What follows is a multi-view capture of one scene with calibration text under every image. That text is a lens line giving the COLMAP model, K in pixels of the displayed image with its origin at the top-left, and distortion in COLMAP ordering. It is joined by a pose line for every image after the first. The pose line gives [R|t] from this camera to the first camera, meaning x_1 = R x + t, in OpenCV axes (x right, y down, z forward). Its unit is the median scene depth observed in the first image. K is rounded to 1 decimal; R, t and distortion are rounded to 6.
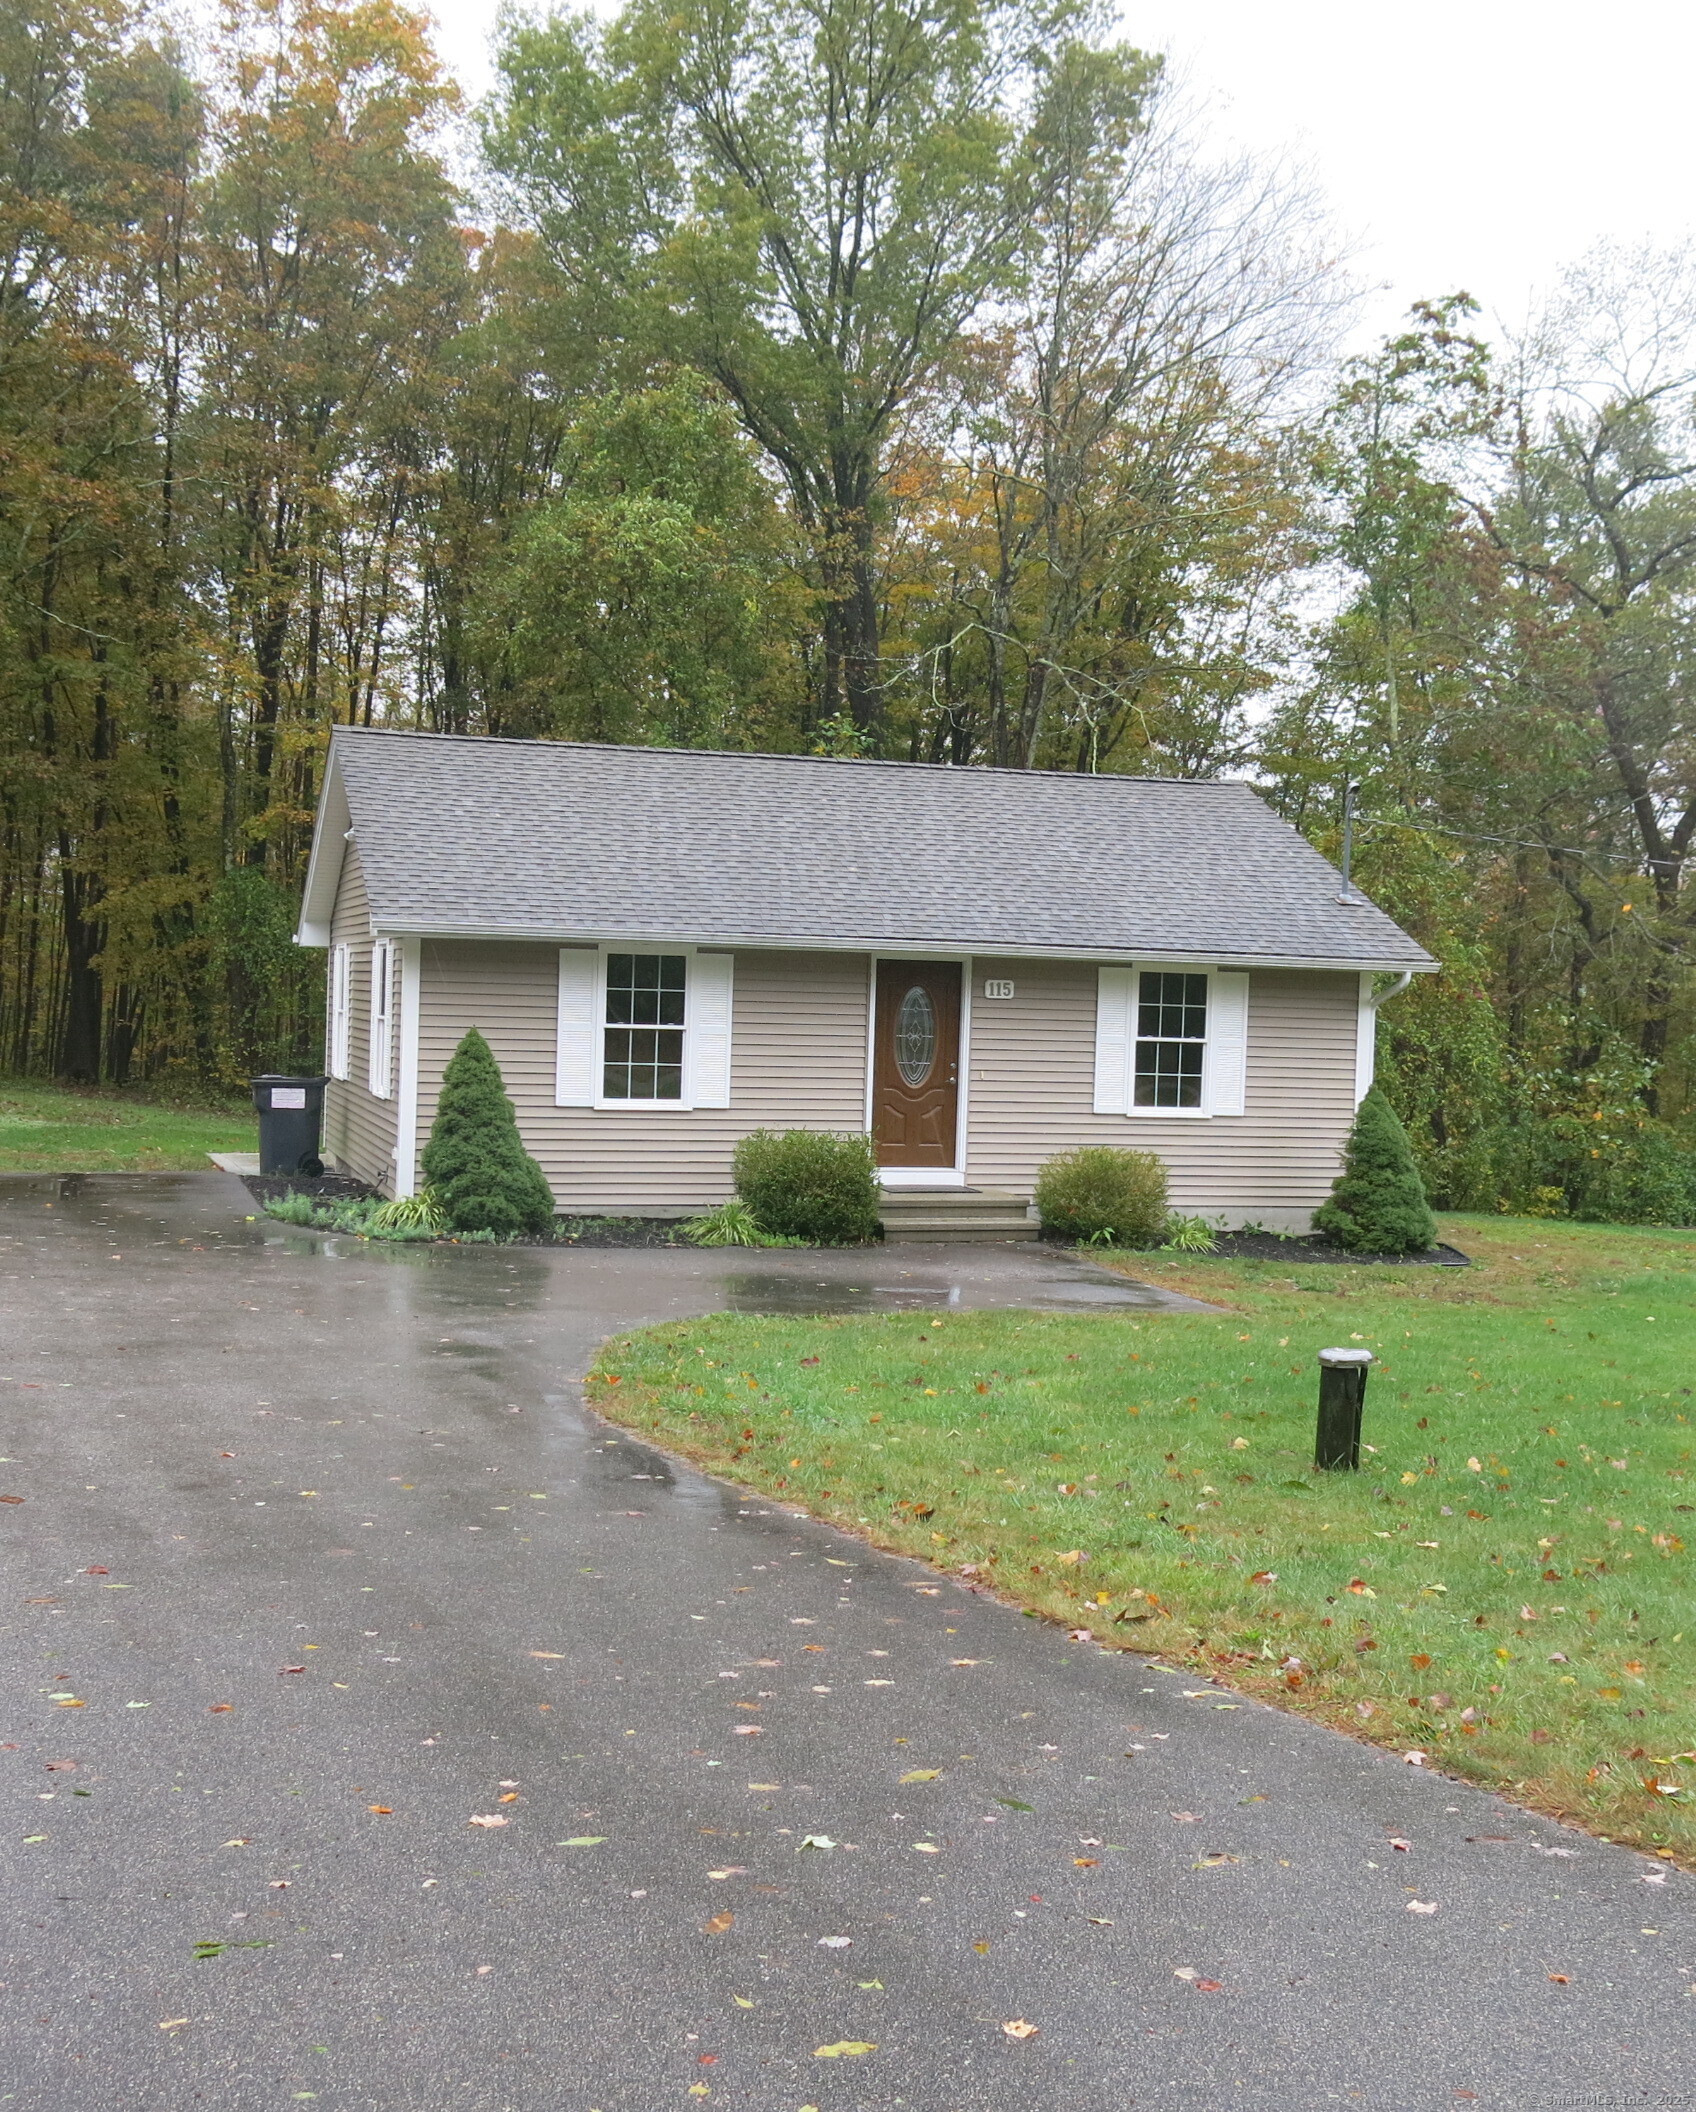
lens RADIAL K [[2349.0, 0, 852.0], [0, 2349.0, 1071.6], [0, 0, 1]] dist [-0.024807, 0.020018]
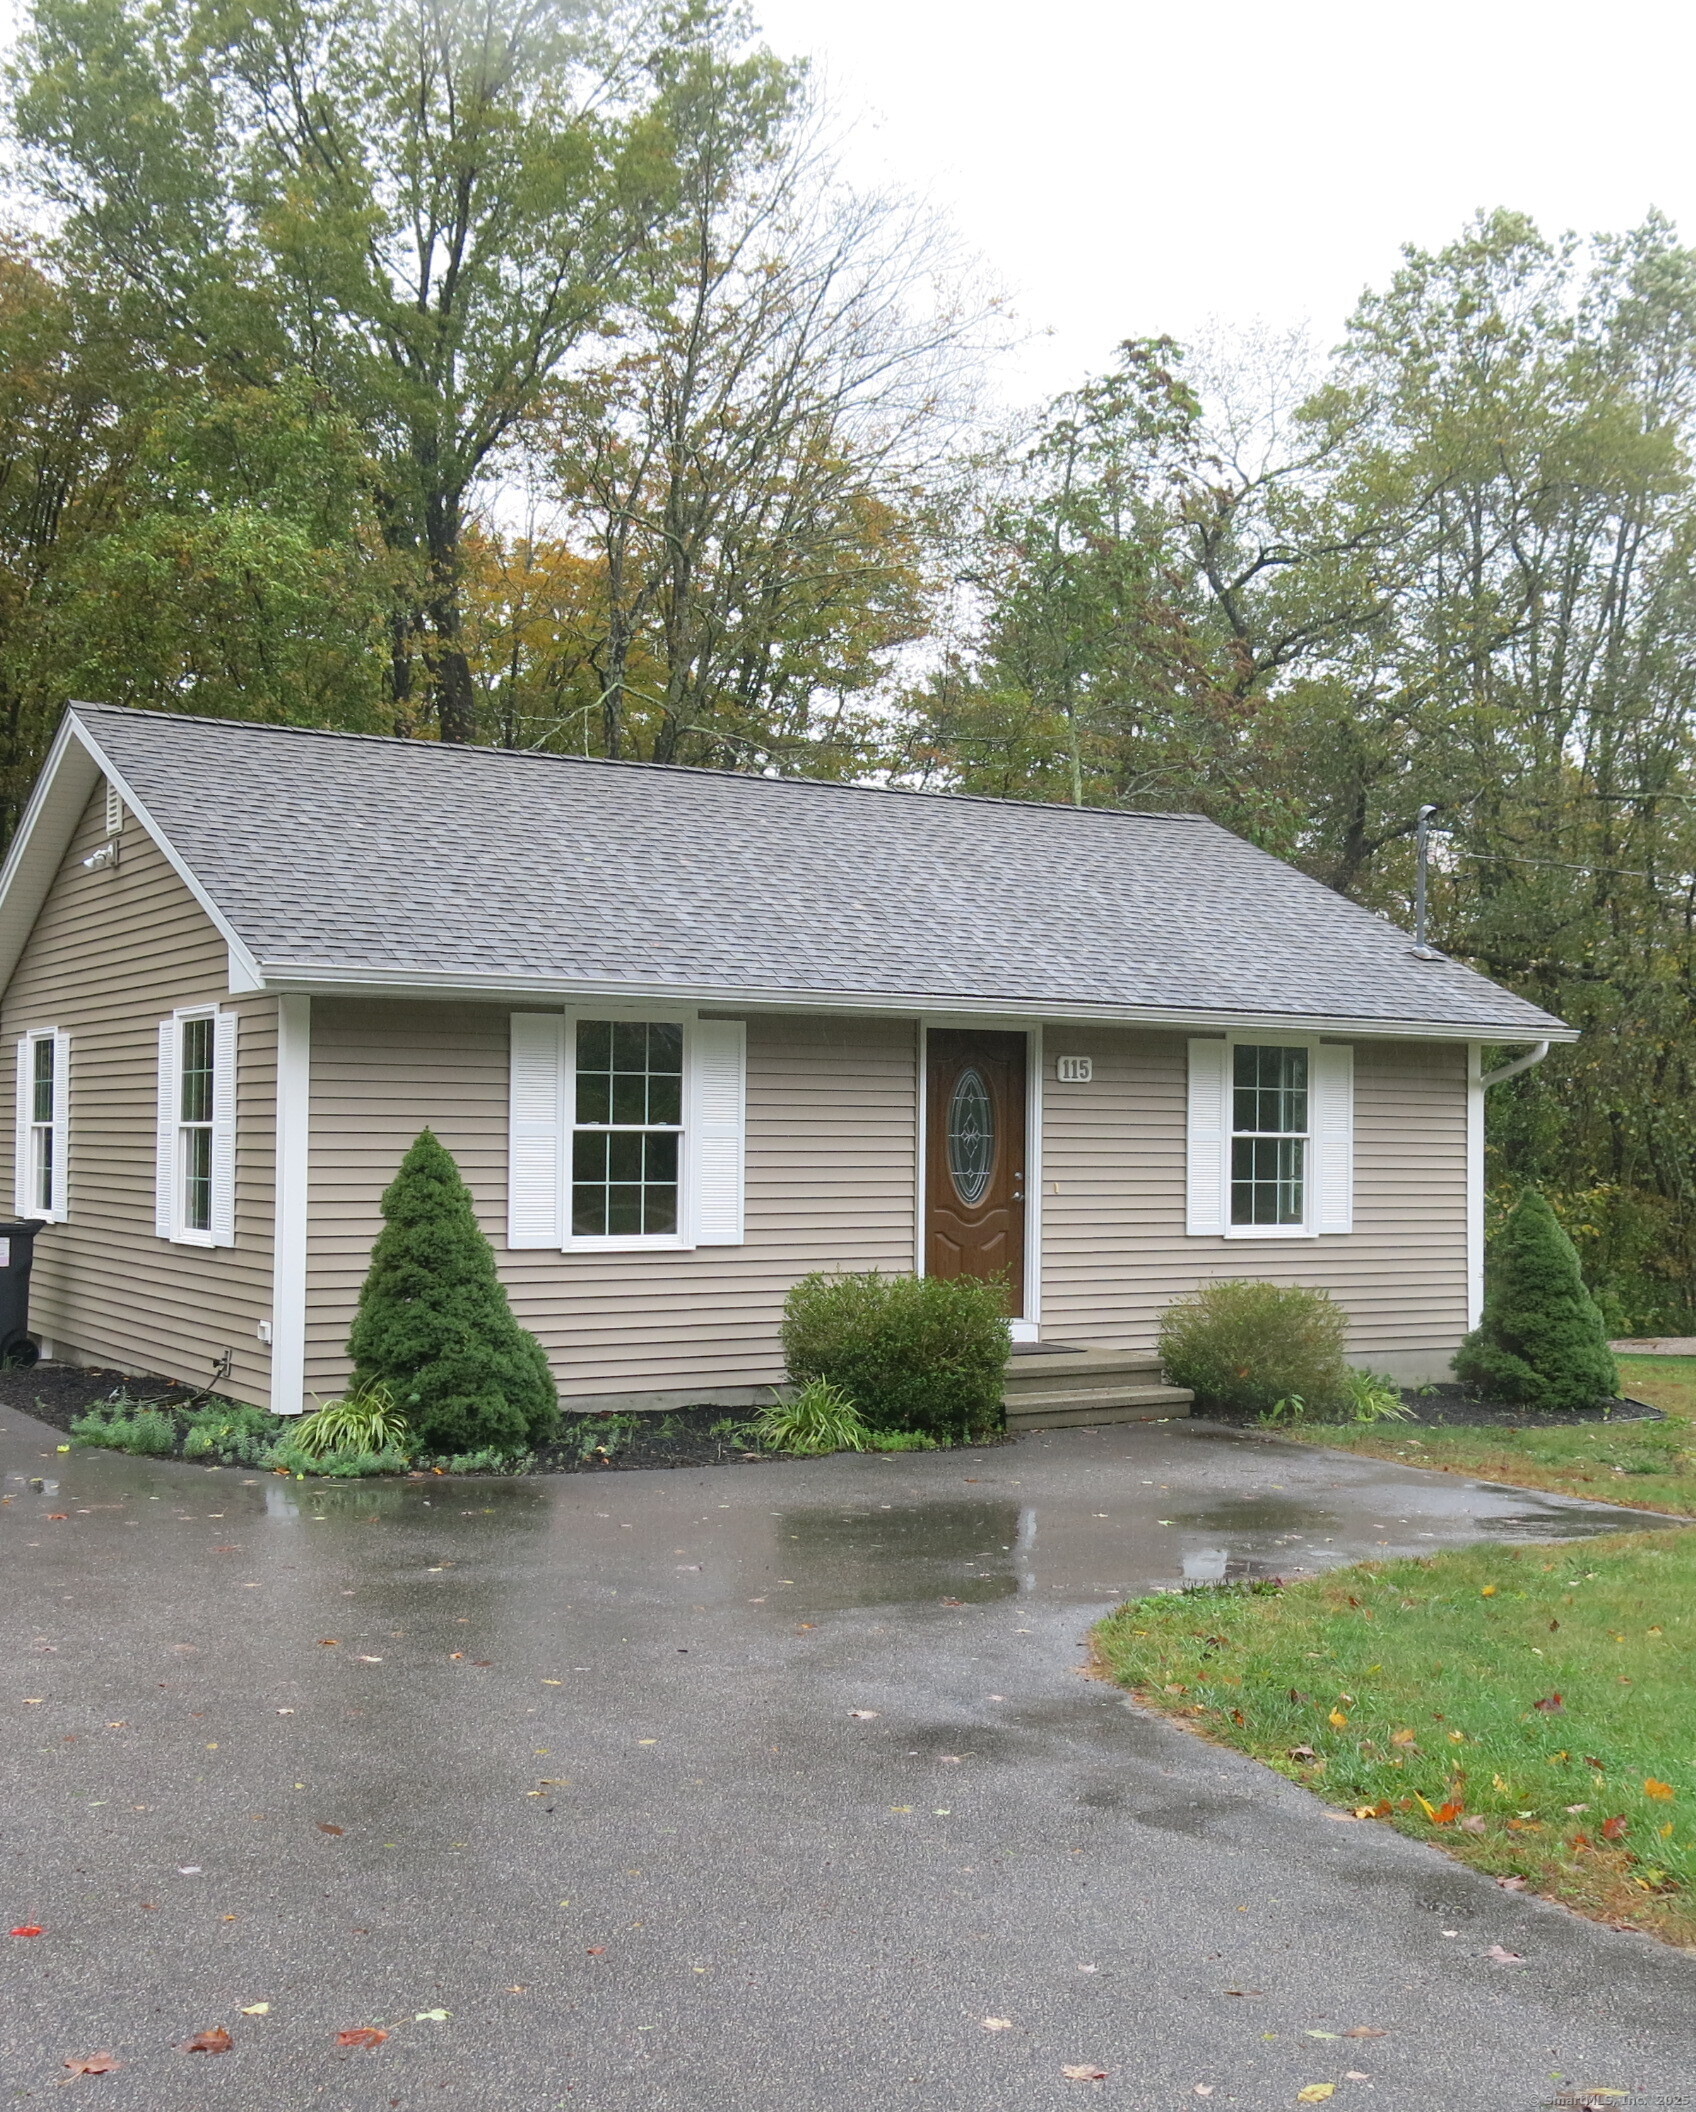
lens RADIAL K [[2349.0, 0, 852.0], [0, 2349.0, 1071.6], [0, 0, 1]] dist [-0.024807, 0.020018]
pose [[0.967296, -0.014217, 0.253250, -0.192089], [0.028576, 0.998180, -0.053111, 0.002387], [-0.252034, 0.058611, 0.965942, 0.321513]]
